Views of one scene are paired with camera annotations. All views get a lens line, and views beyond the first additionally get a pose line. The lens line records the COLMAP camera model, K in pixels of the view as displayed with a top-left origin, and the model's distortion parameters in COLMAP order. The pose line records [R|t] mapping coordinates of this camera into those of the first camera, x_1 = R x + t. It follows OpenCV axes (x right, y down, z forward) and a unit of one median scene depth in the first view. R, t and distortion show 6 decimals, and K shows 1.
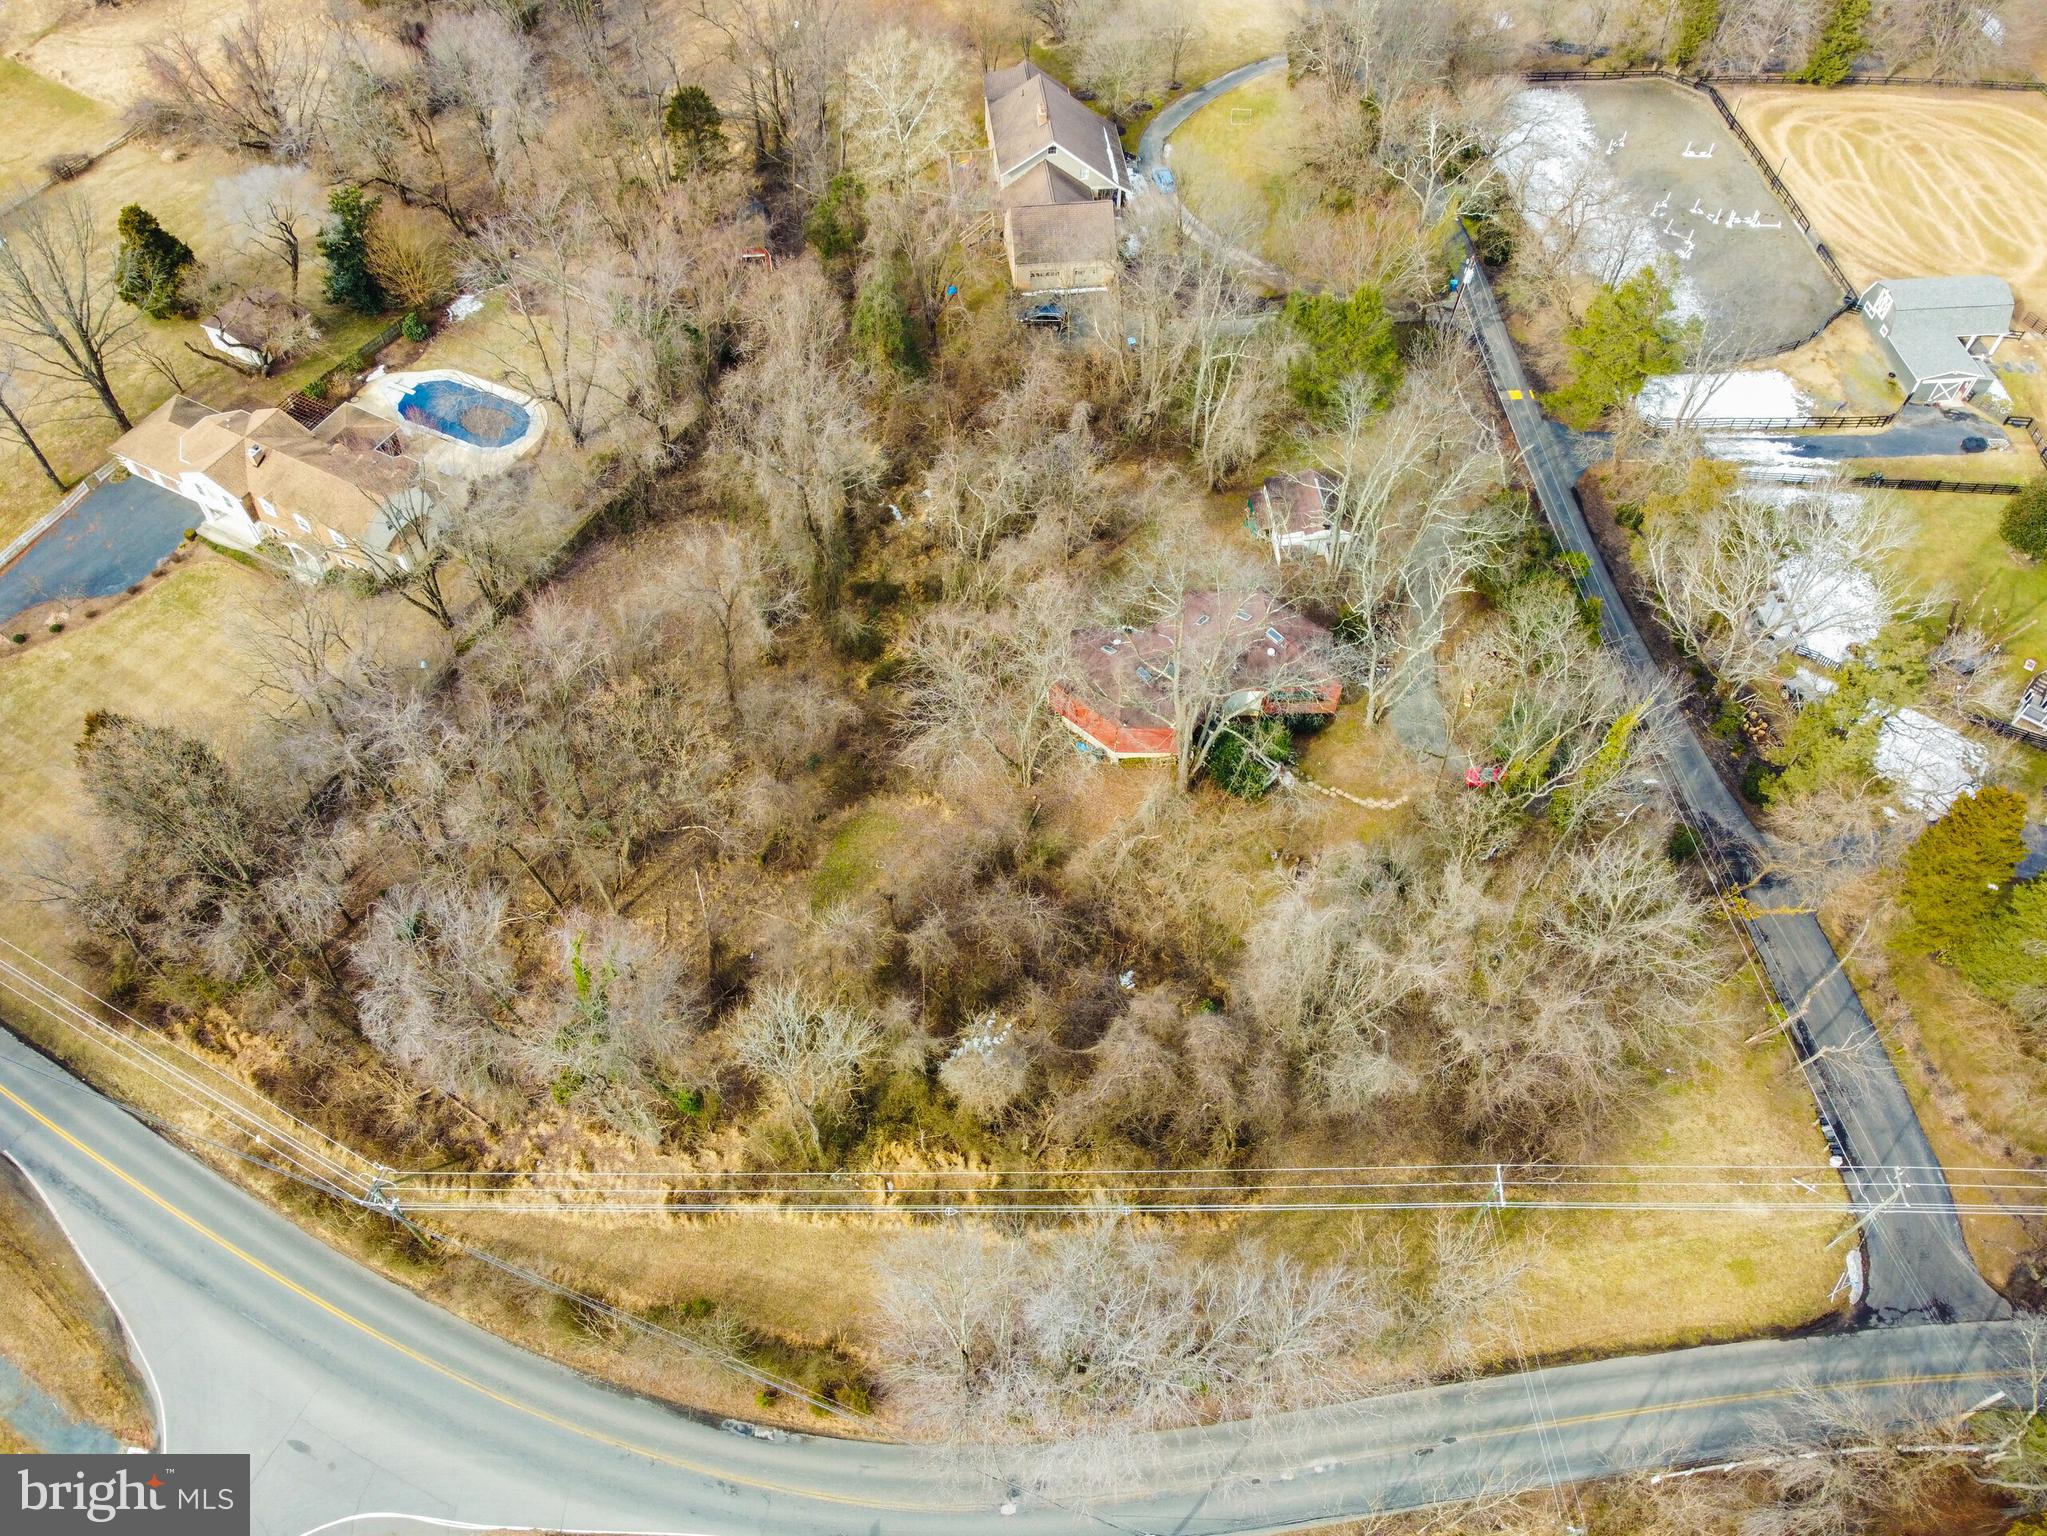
lens RADIAL K [[1513.3, 0, 1015.8], [0, 1513.3, 773.7], [0, 0, 1]] dist [0.004818, -0.002214]
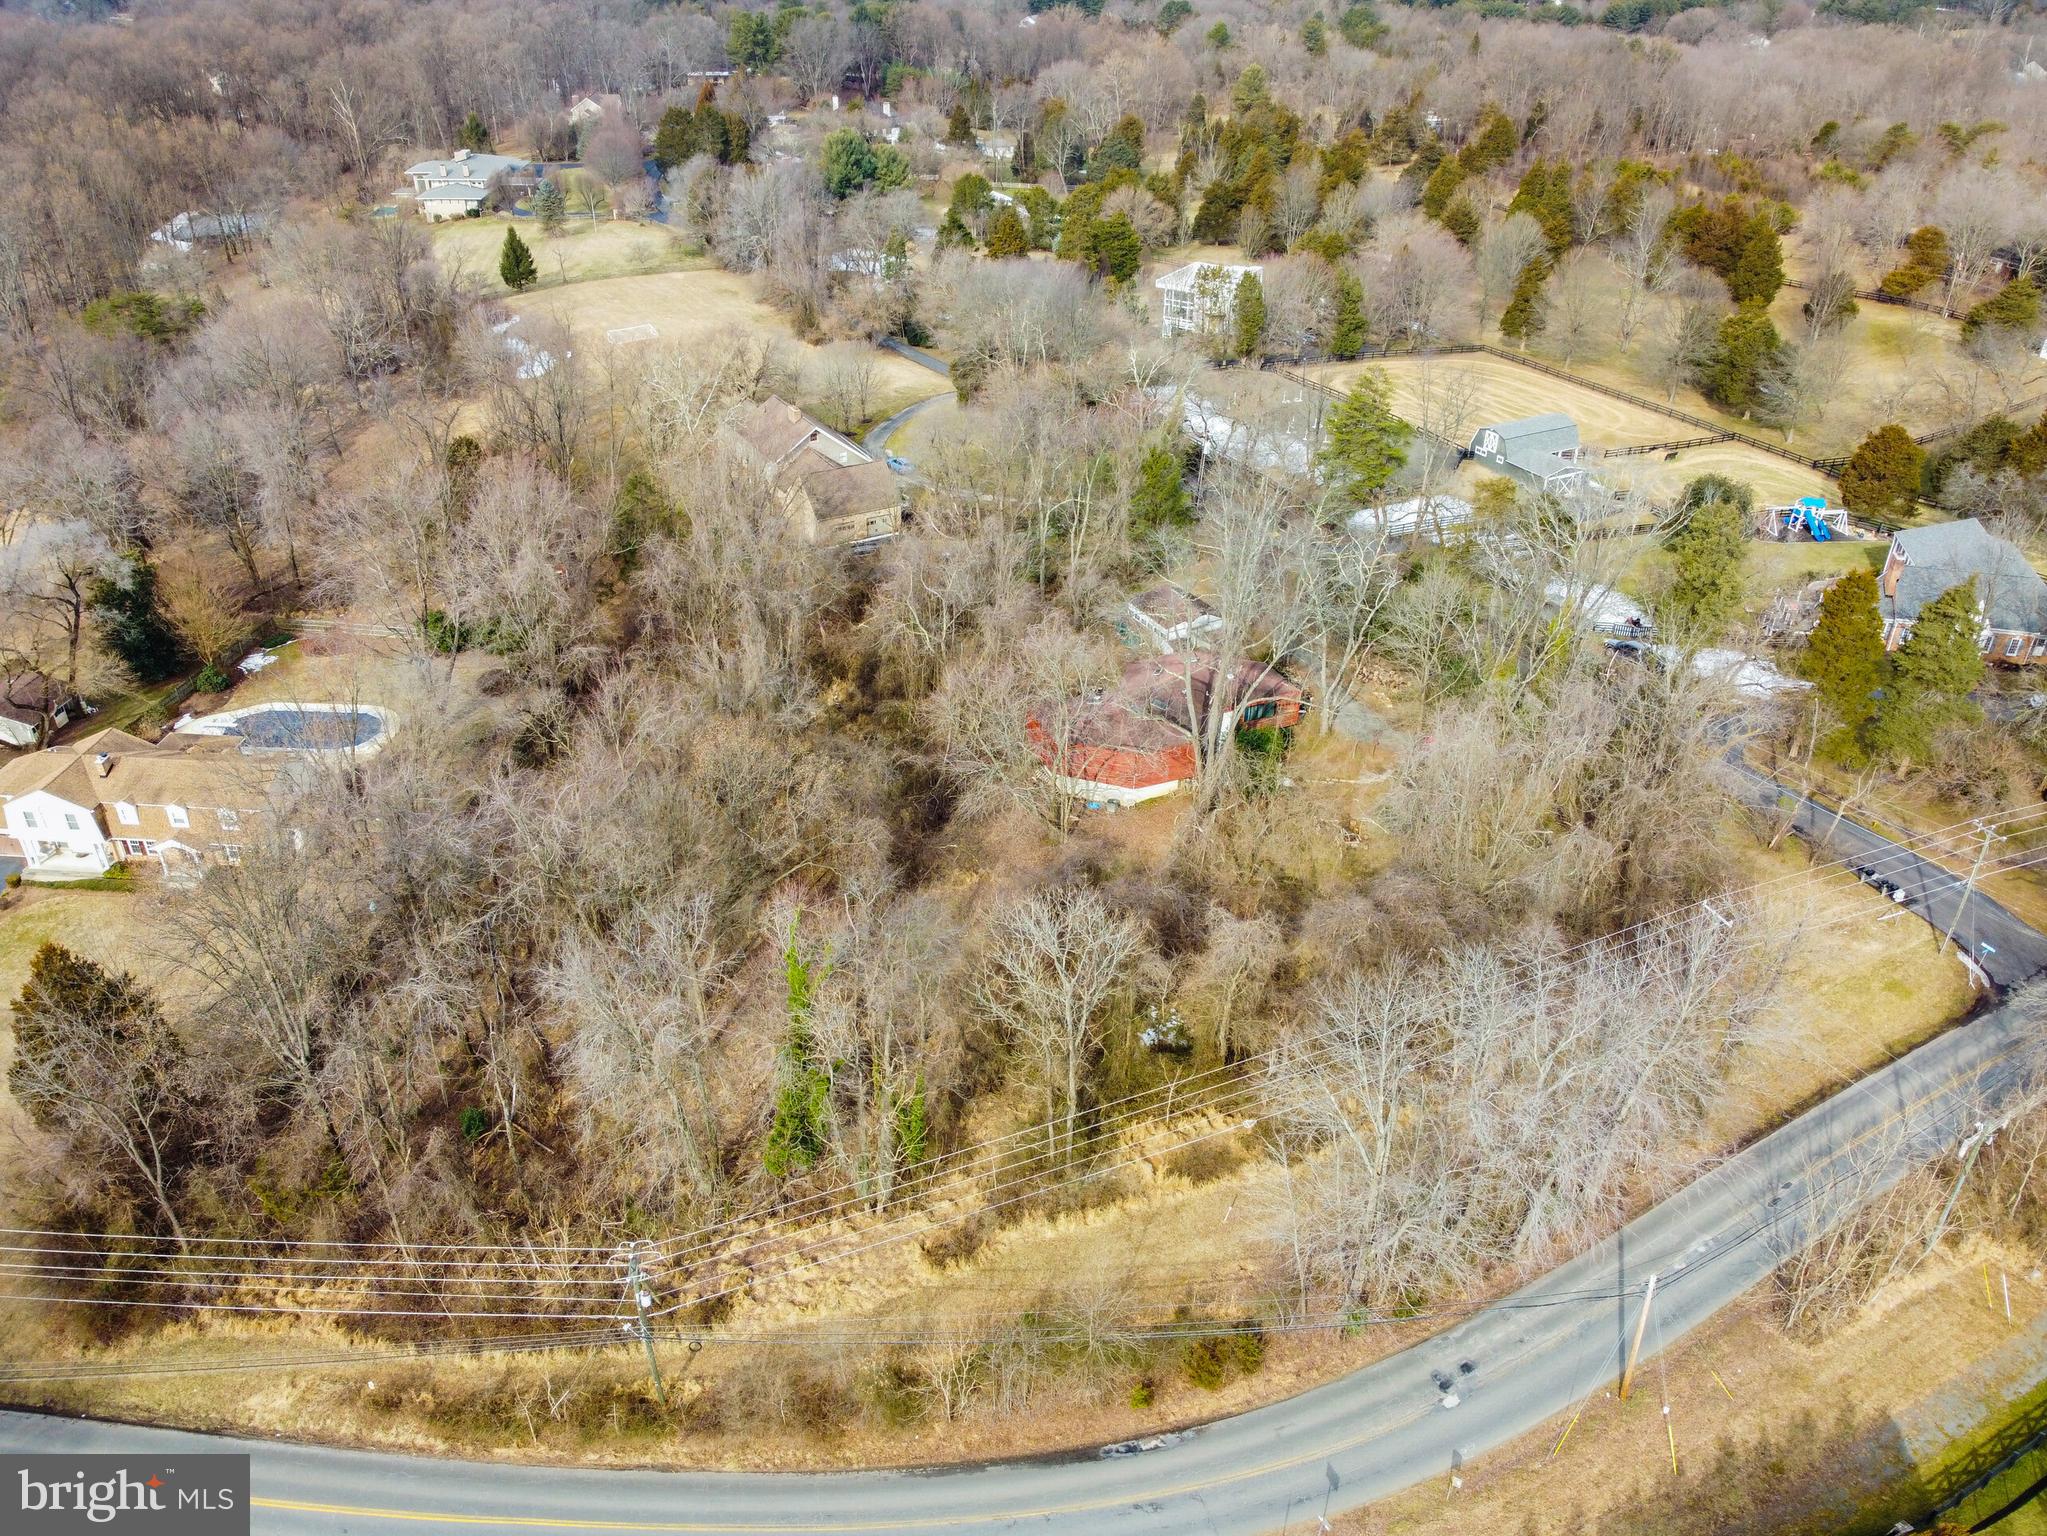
lens RADIAL K [[1522.9, 0, 1015.9], [0, 1522.9, 776.9], [0, 0, 1]] dist [-0.000652, 0.003784]
pose [[0.920051, -0.209079, 0.331349, -0.354961], [0.317534, 0.893335, -0.318002, 0.286072], [-0.229519, 0.397792, 0.888303, 0.105200]]
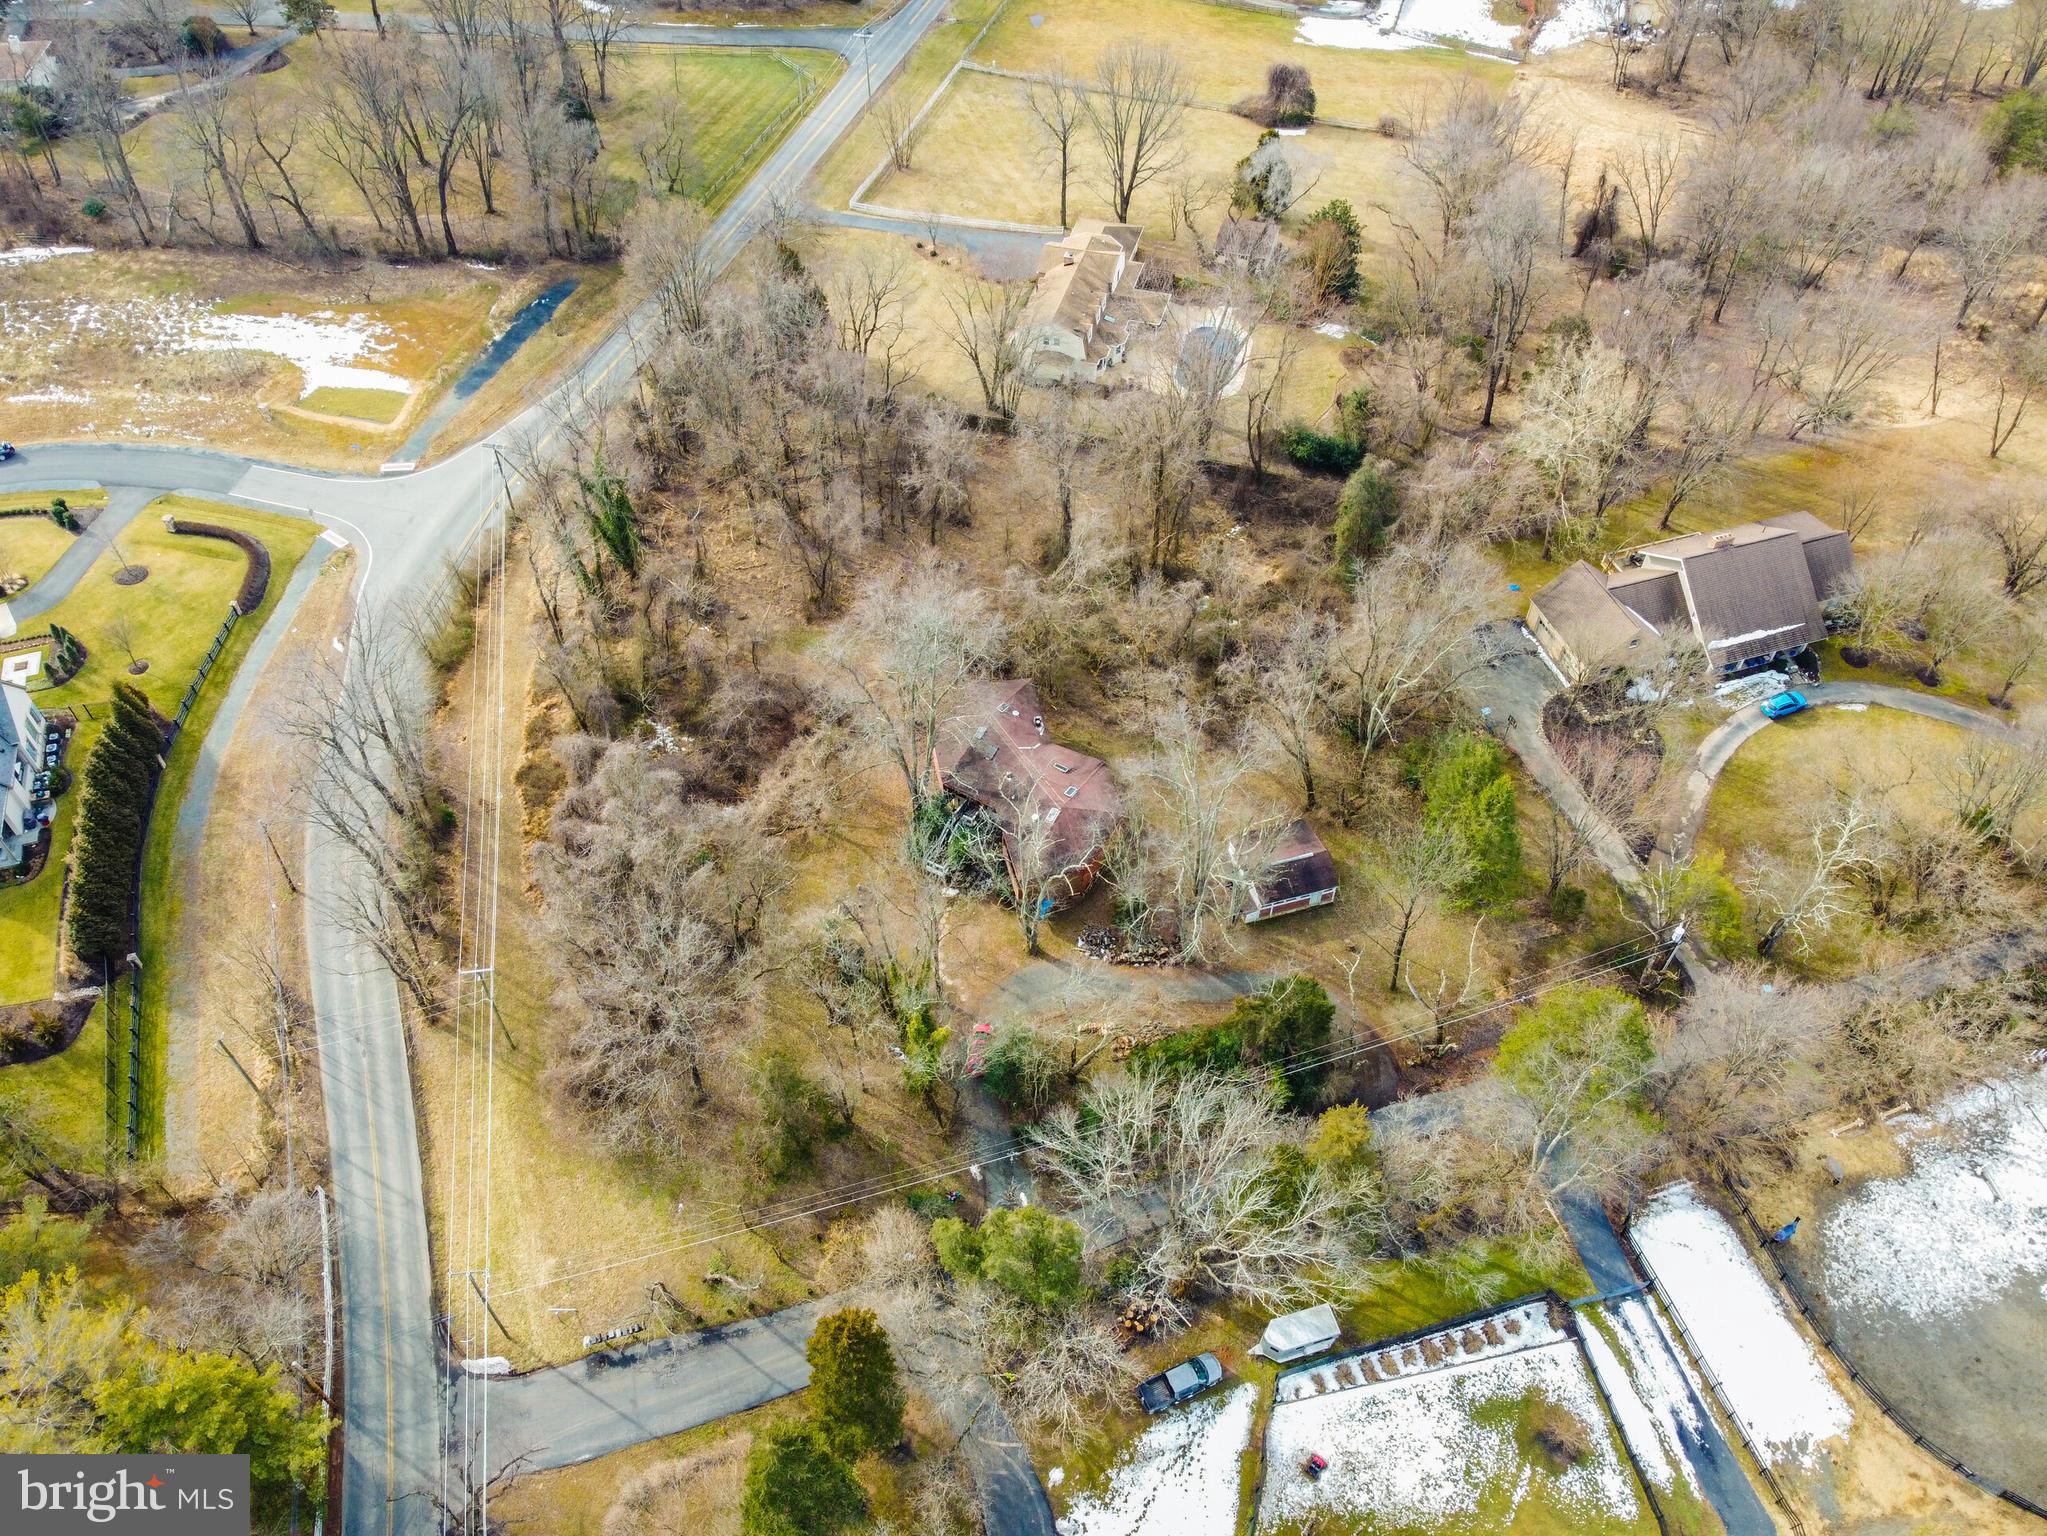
lens RADIAL K [[1544.8, 0, 1014.8], [0, 1544.8, 765.9], [0, 0, 1]] dist [0.001925, -0.000884]
pose [[0.213260, 0.731559, -0.647565, 0.869200], [-0.792248, 0.517355, 0.323553, -0.452969], [0.571720, 0.444032, 0.689908, 0.230022]]
